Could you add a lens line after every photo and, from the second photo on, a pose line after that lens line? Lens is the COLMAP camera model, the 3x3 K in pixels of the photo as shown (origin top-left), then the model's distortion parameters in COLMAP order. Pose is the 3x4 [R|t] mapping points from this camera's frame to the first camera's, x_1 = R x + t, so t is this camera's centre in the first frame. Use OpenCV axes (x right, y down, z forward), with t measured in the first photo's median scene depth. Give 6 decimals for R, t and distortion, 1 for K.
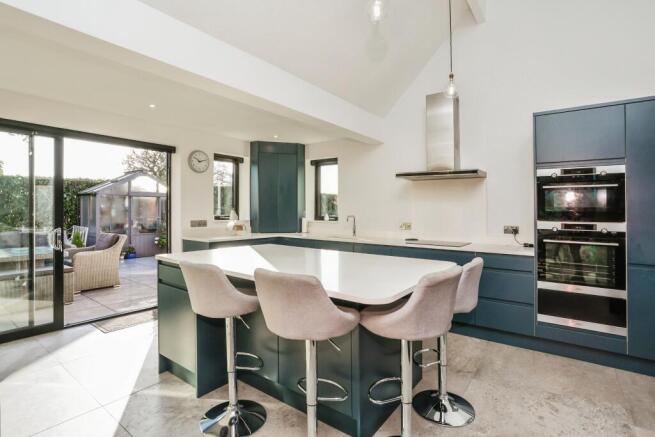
lens RADIAL K [[318.1, 0, 325.4], [0, 318.1, 213.7], [0, 0, 1]] dist [-0.022936, 0.001914]
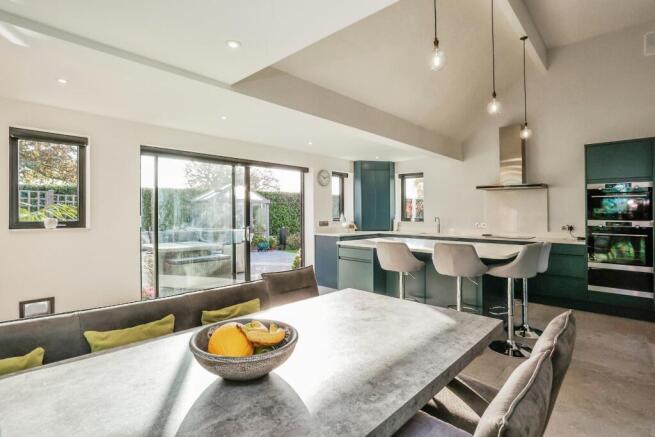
lens RADIAL K [[318.1, 0, 329.4], [0, 318.1, 217.9], [0, 0, 1]] dist [-0.022936, 0.001914]
pose [[0.993851, -0.004135, -0.110649, -0.212984], [0.004485, 0.999986, 0.002919, 0.002057], [0.110635, -0.003398, 0.993855, -0.346104]]
